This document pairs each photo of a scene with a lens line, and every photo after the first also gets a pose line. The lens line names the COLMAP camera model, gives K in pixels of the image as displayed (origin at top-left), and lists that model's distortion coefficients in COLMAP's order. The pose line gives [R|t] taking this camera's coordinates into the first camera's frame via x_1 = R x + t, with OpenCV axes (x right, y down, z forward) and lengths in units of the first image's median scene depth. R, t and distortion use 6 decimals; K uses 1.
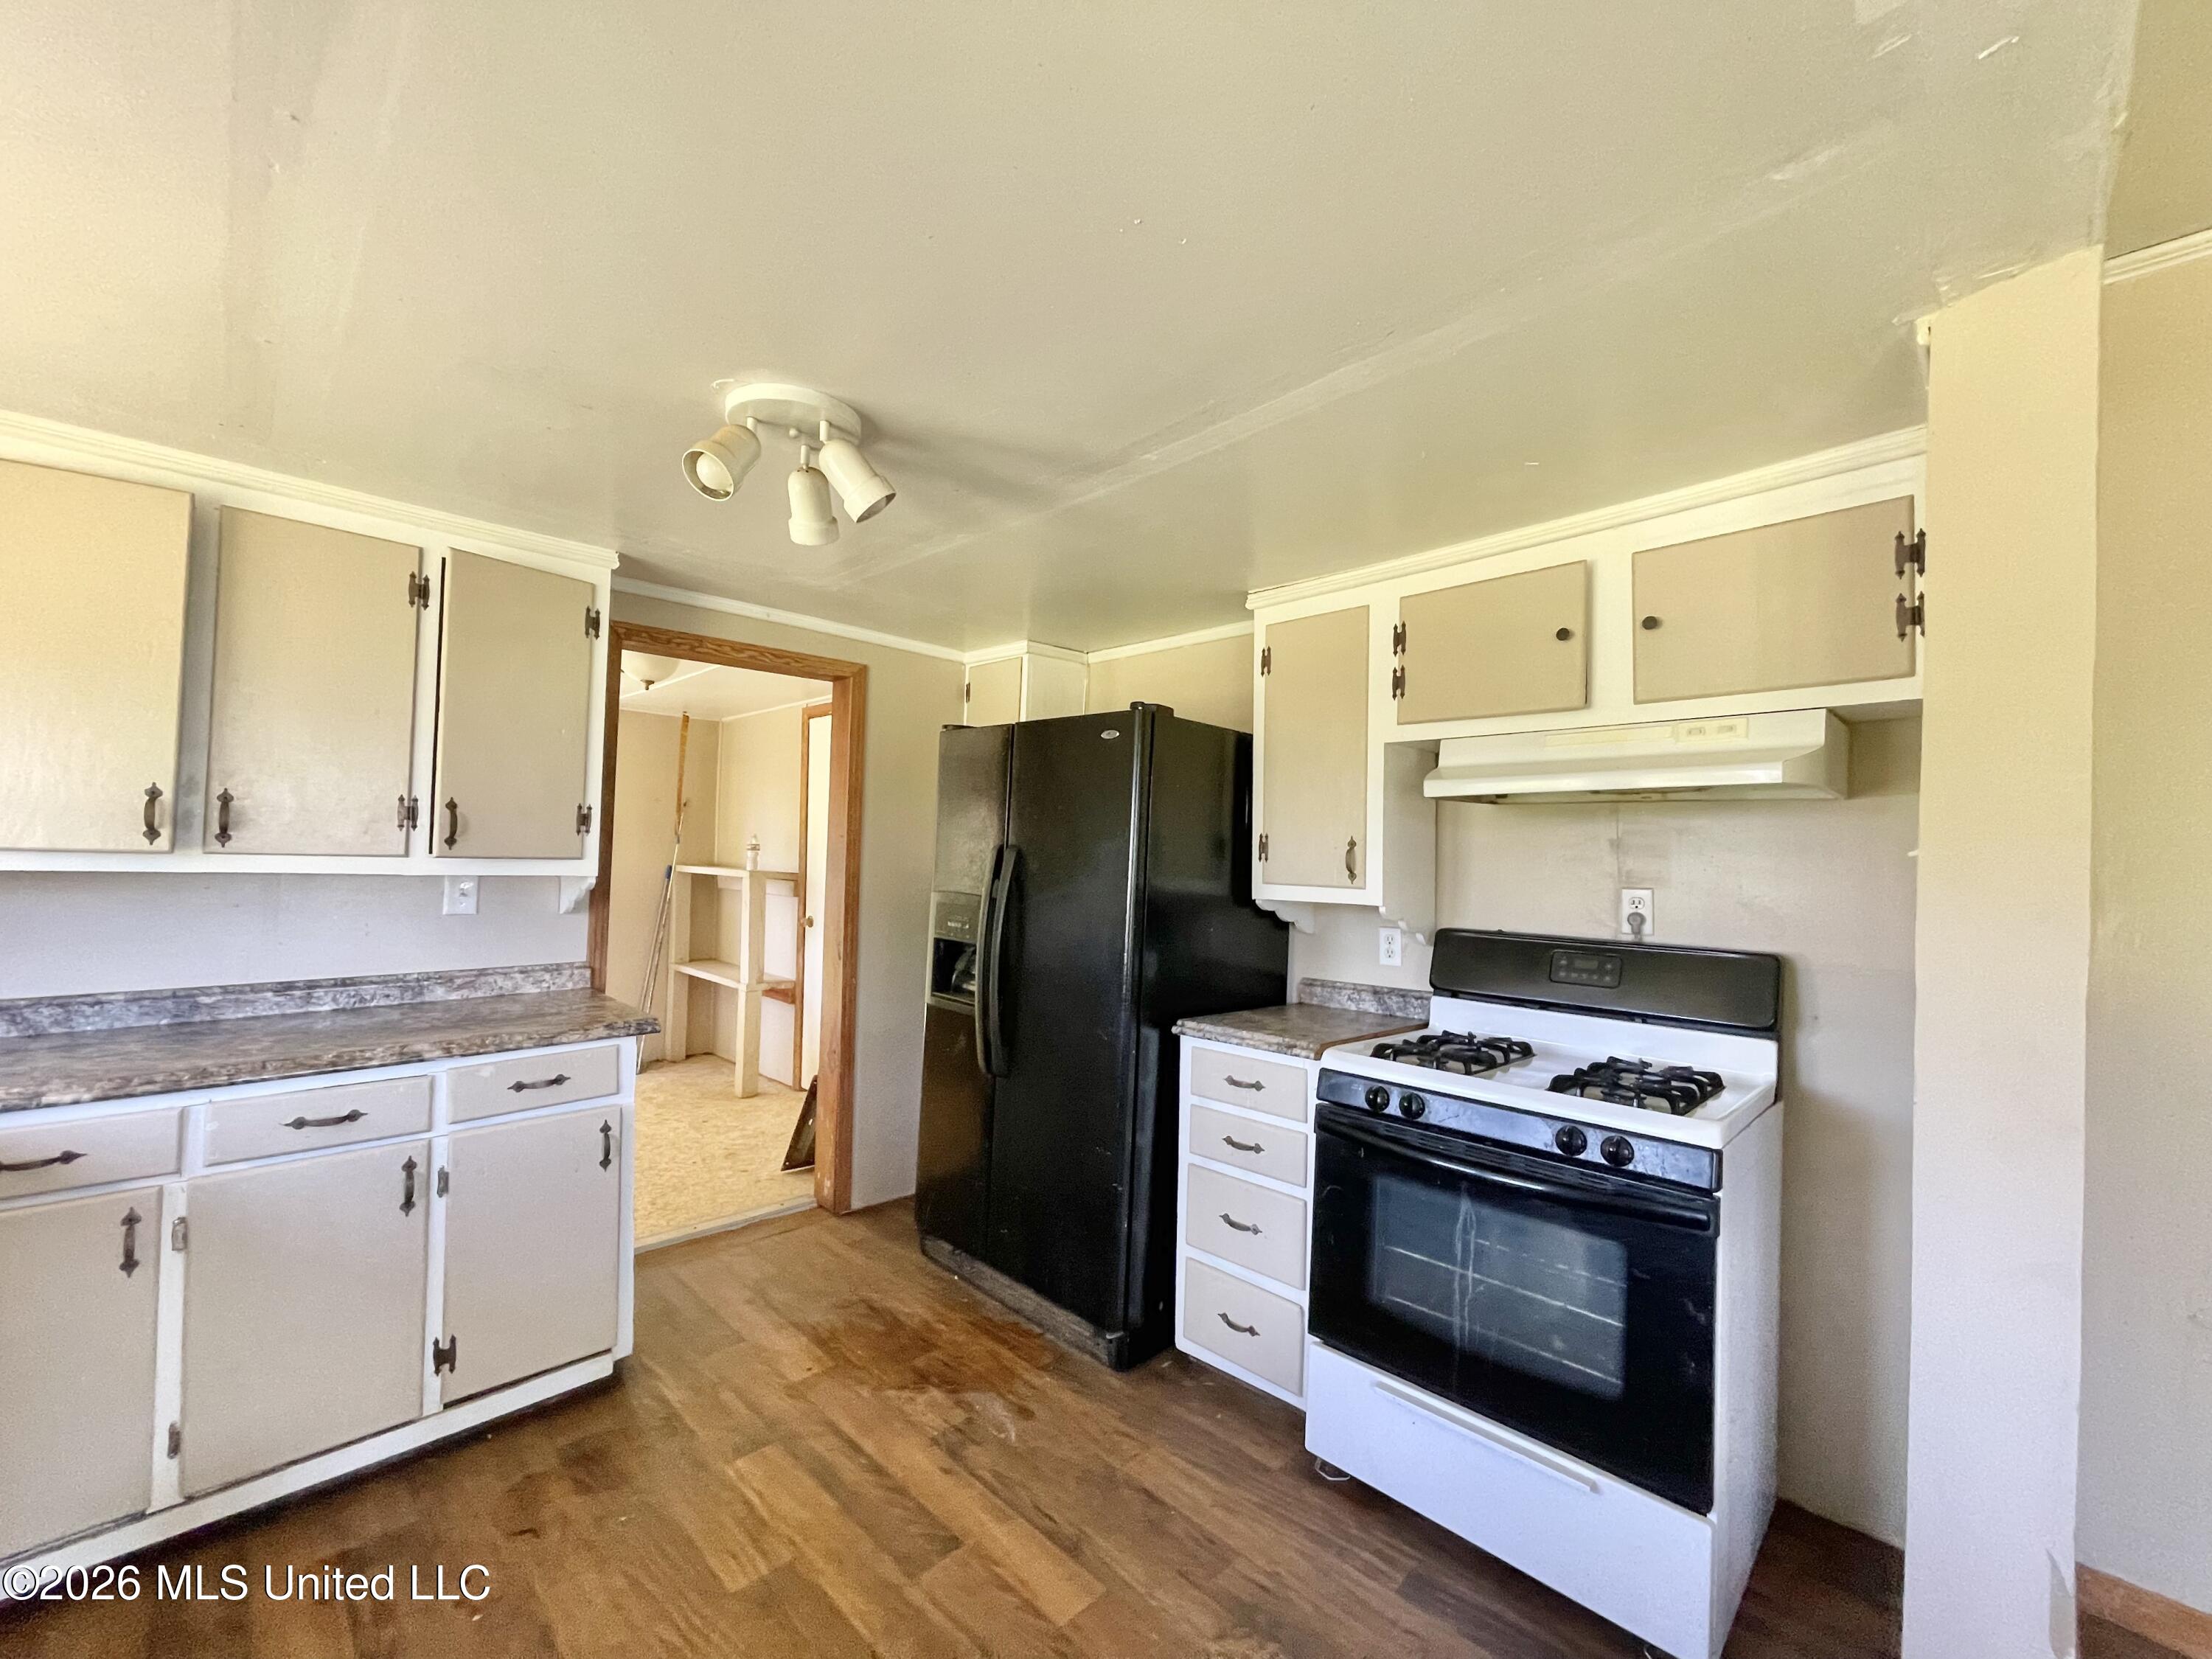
lens RADIAL K [[887.5, 0, 1100.2], [0, 887.5, 831.4], [0, 0, 1]] dist [-0.010219, 0.000813]
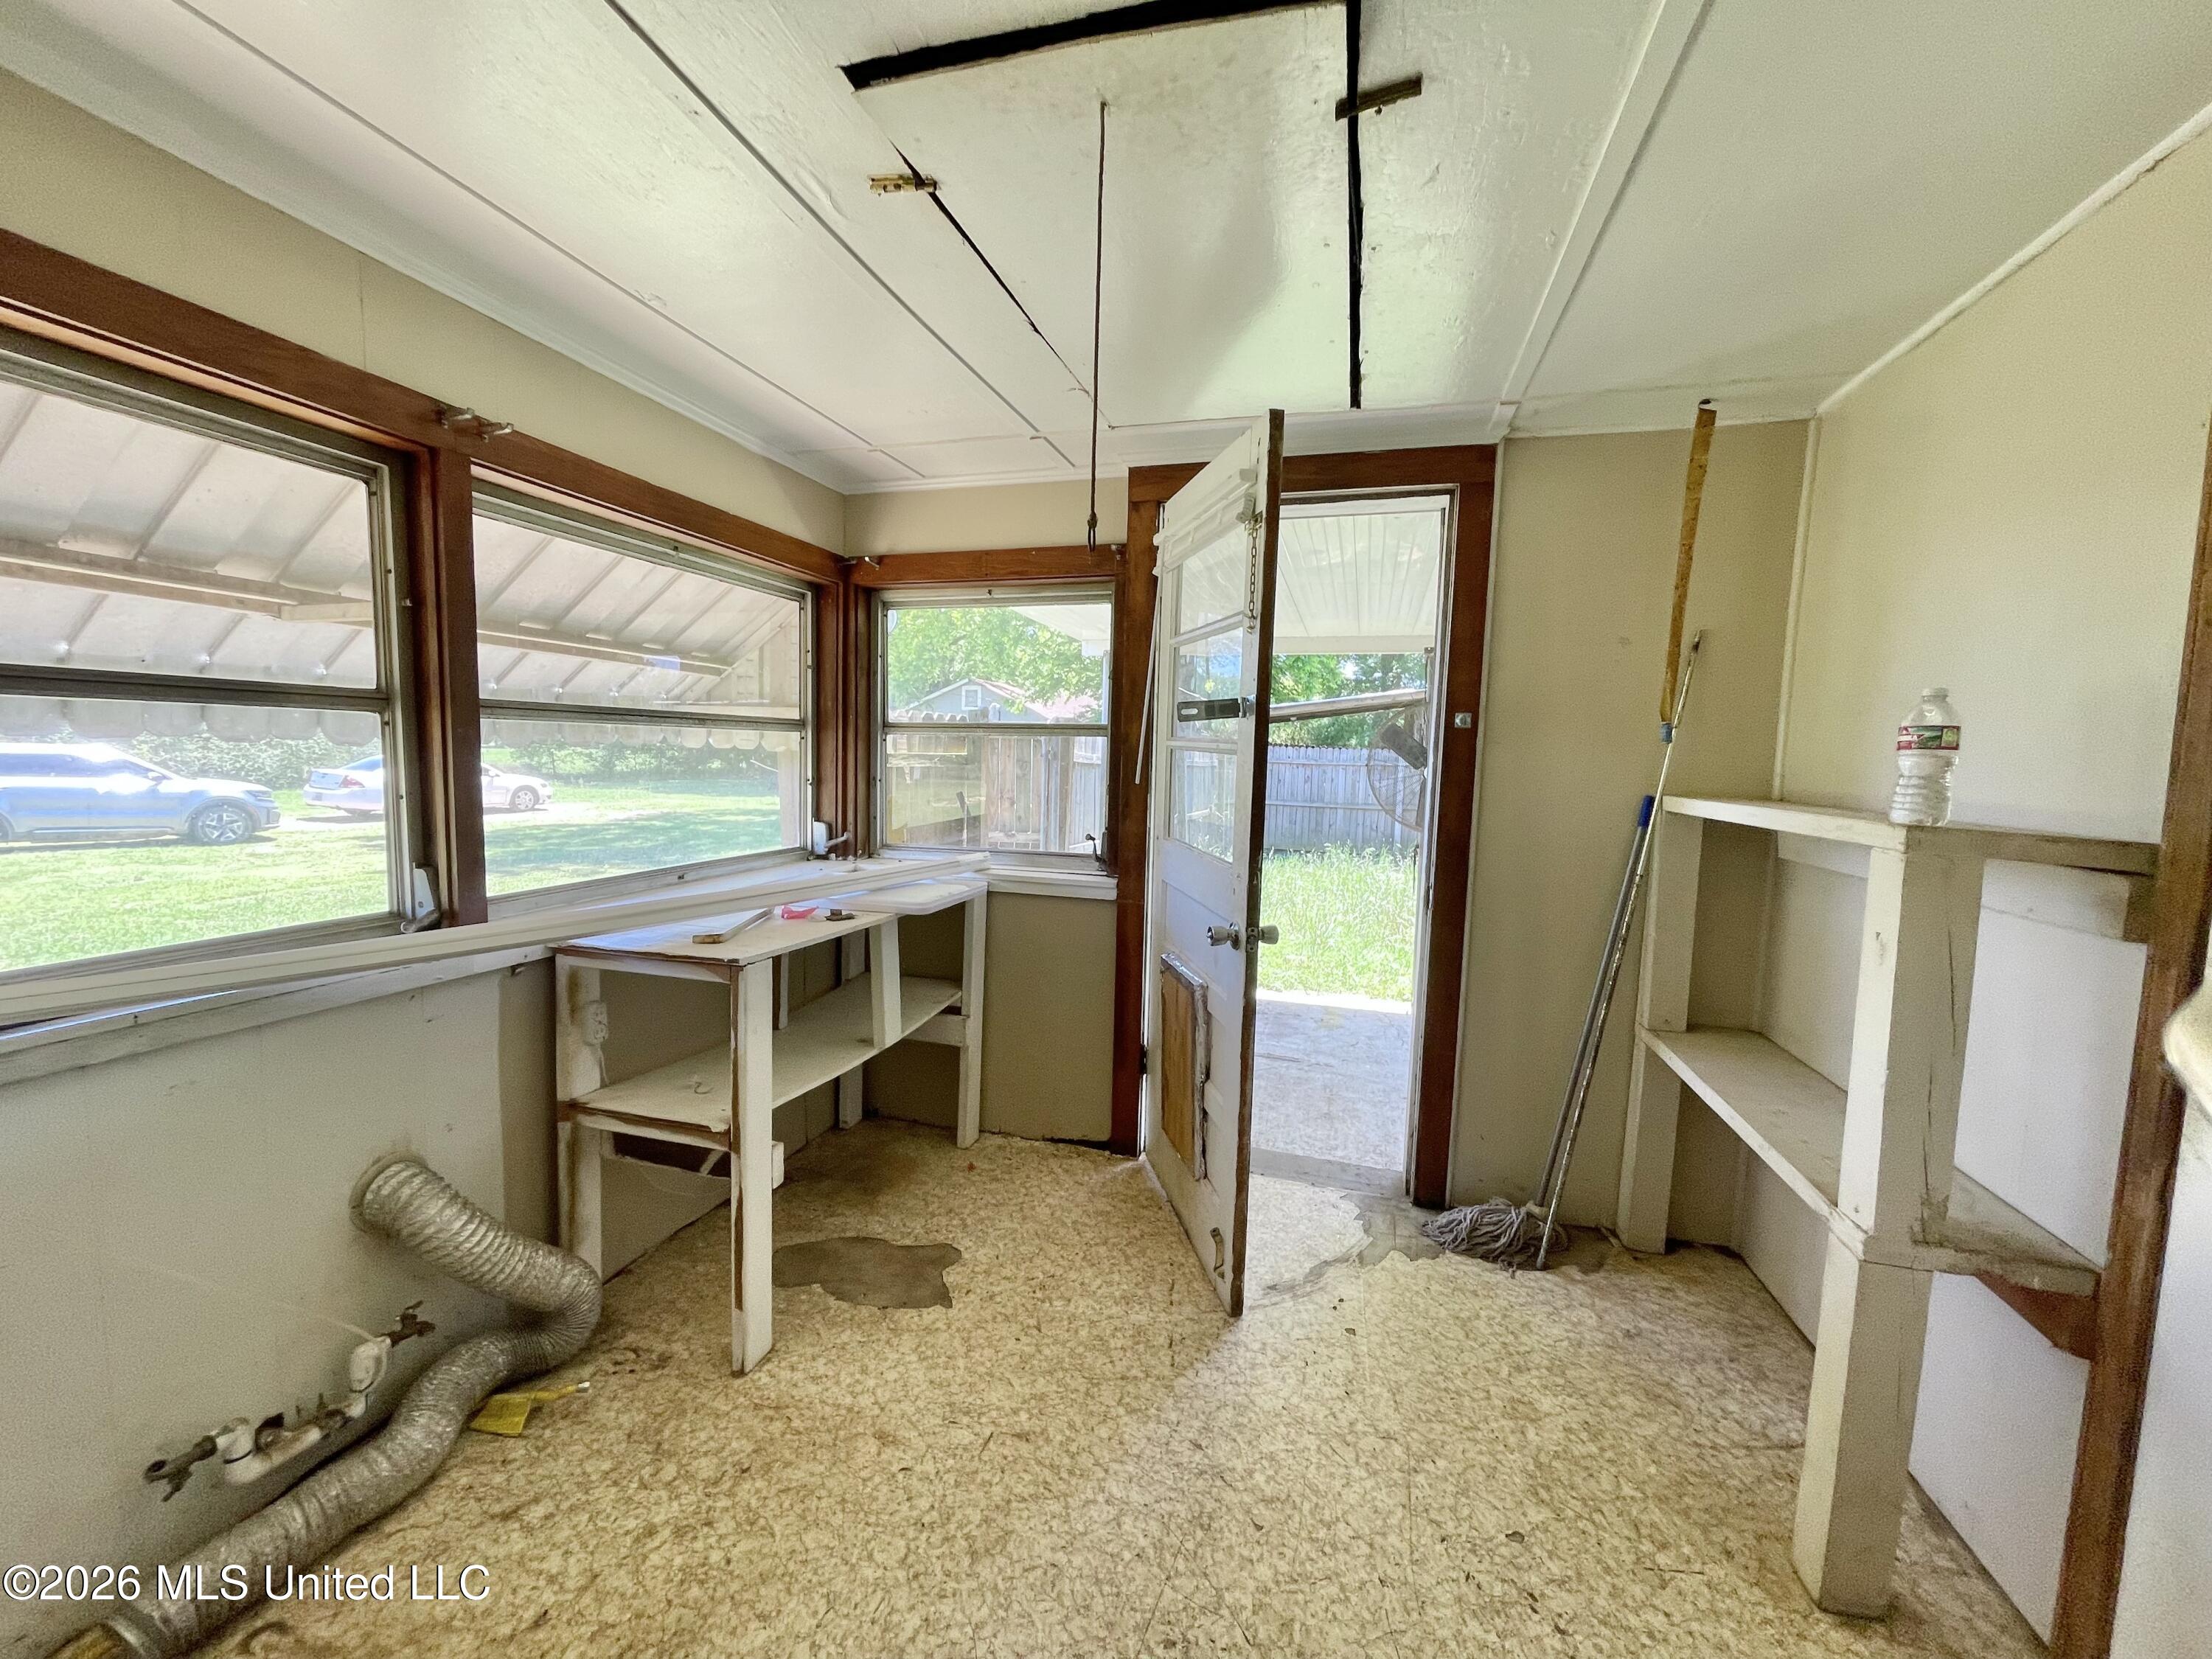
lens RADIAL K [[887.5, 0, 1103.8], [0, 887.5, 826.9], [0, 0, 1]] dist [-0.010219, 0.000813]
pose [[0.478396, 0.064588, -0.875766, -0.259266], [0.004311, 0.997107, 0.075891, 0.021802], [0.878134, -0.040082, 0.476733, 0.612501]]
